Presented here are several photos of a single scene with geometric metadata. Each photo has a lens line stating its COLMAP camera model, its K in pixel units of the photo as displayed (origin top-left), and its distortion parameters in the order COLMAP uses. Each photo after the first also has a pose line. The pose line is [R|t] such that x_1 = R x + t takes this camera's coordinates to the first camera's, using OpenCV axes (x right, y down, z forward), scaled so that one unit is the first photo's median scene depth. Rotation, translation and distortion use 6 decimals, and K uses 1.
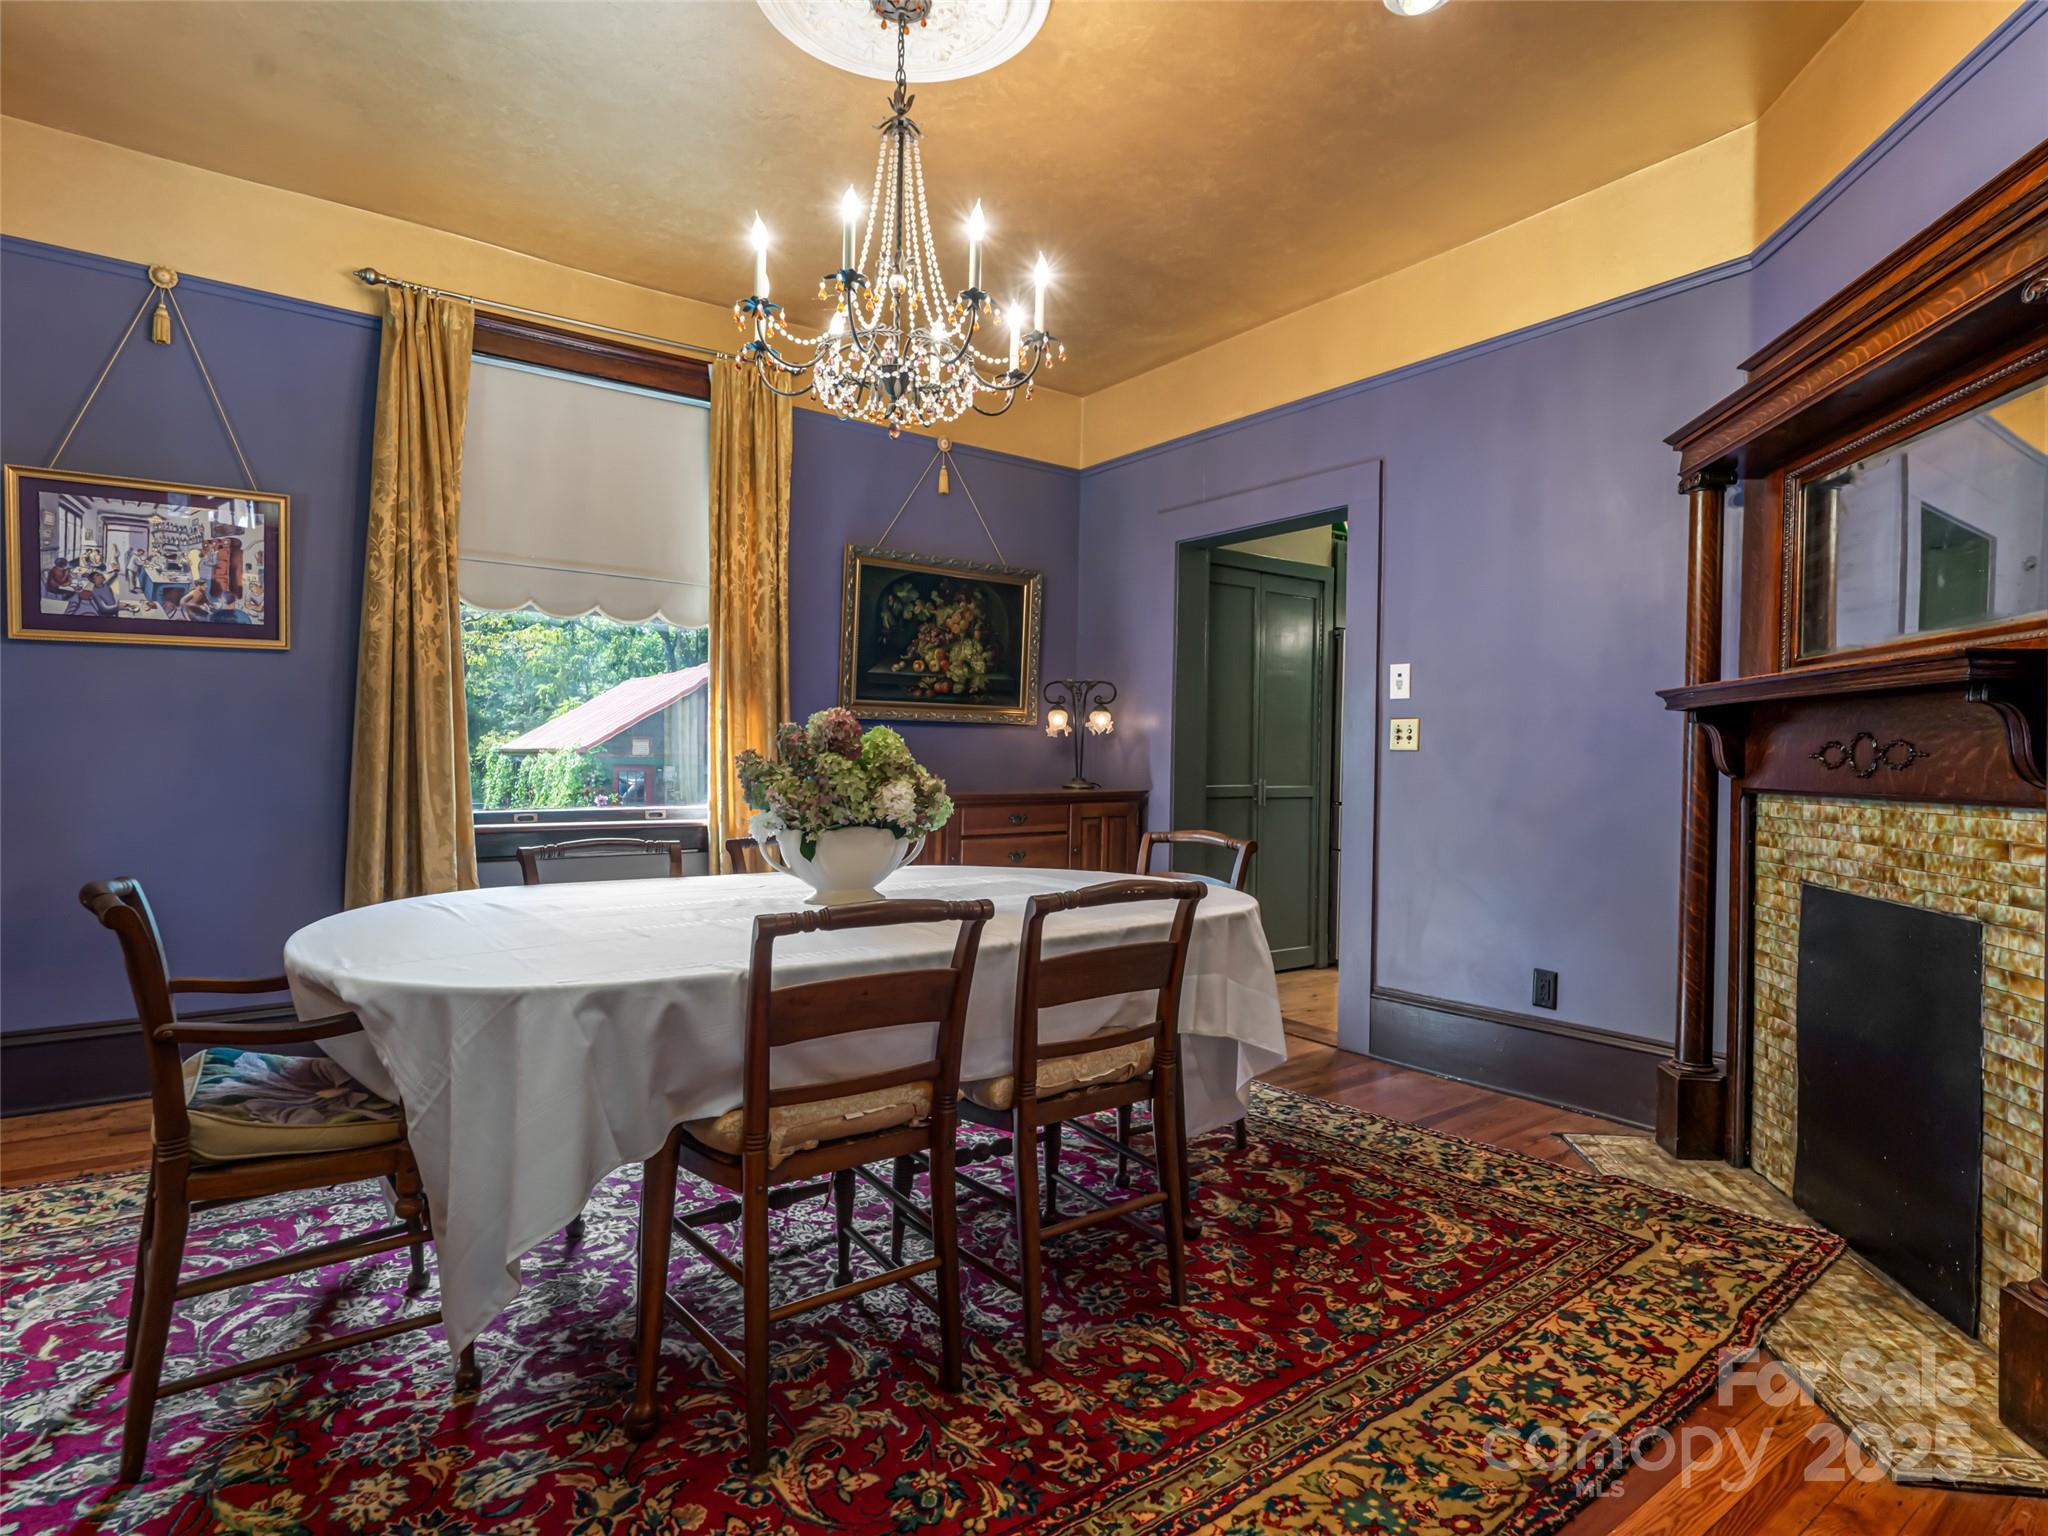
lens RADIAL K [[1065.6, 0, 1022.7], [0, 1065.6, 762.8], [0, 0, 1]] dist [-0.001523, -0.000903]
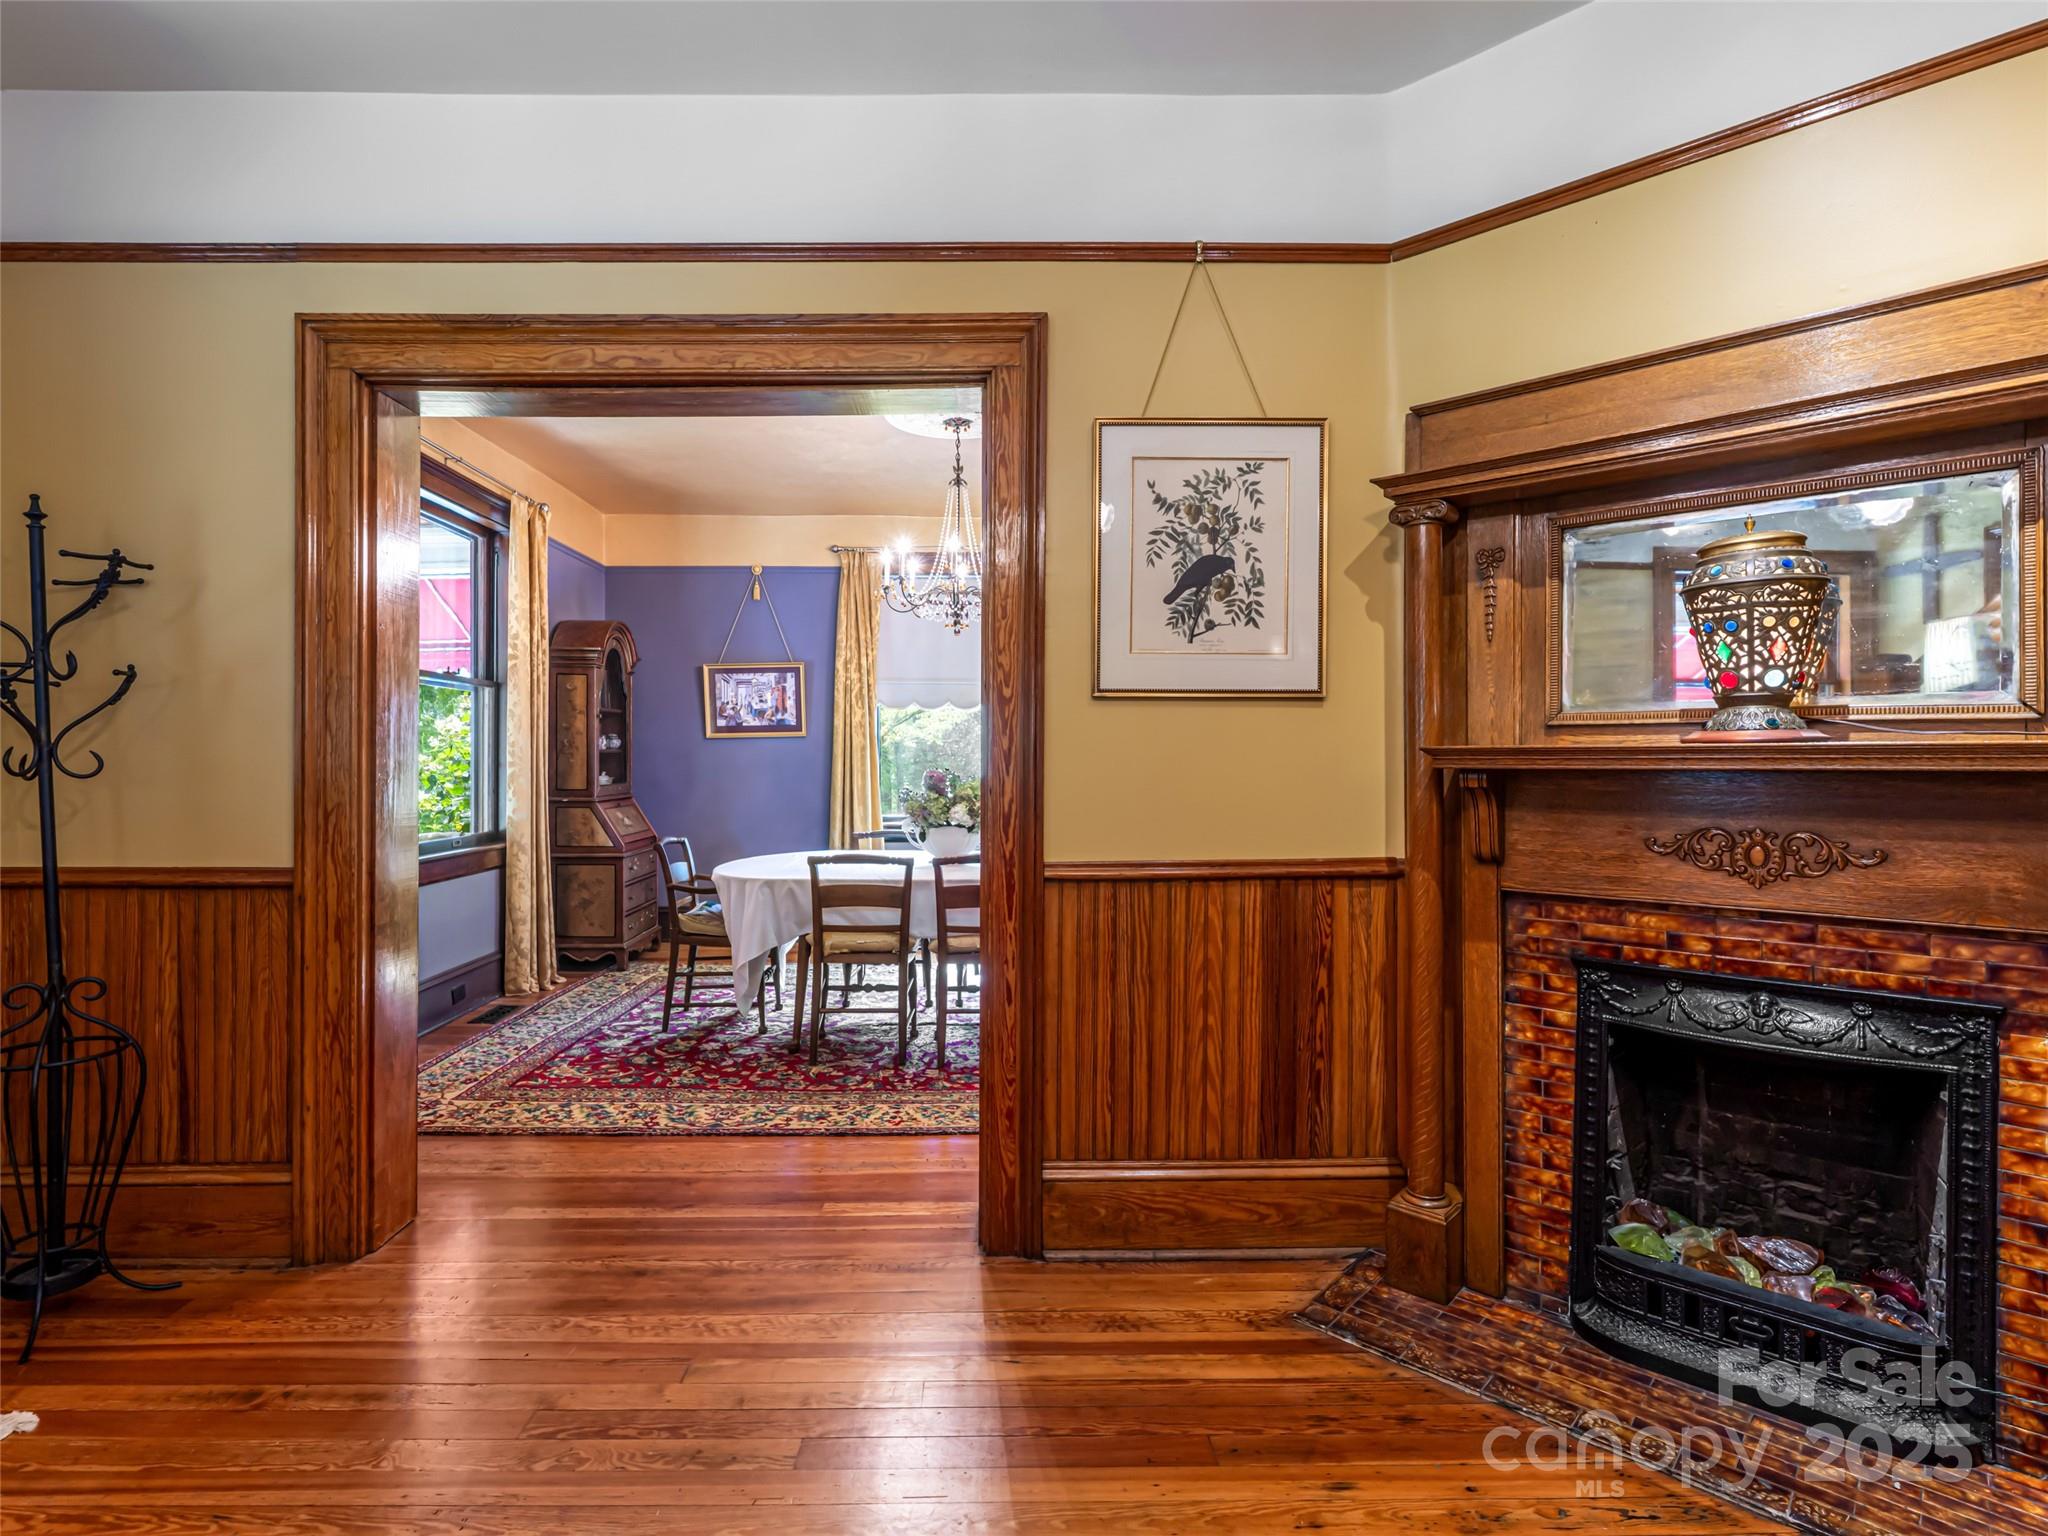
lens RADIAL K [[1011.2, 0, 1017.9], [0, 1011.2, 774.7], [0, 0, 1]] dist [-0.001249, -0.000752]
pose [[0.814130, -0.005921, -0.580652, 1.397057], [0.006963, 0.999976, -0.000433, -0.047593], [0.580641, -0.003691, 0.814152, -0.644590]]
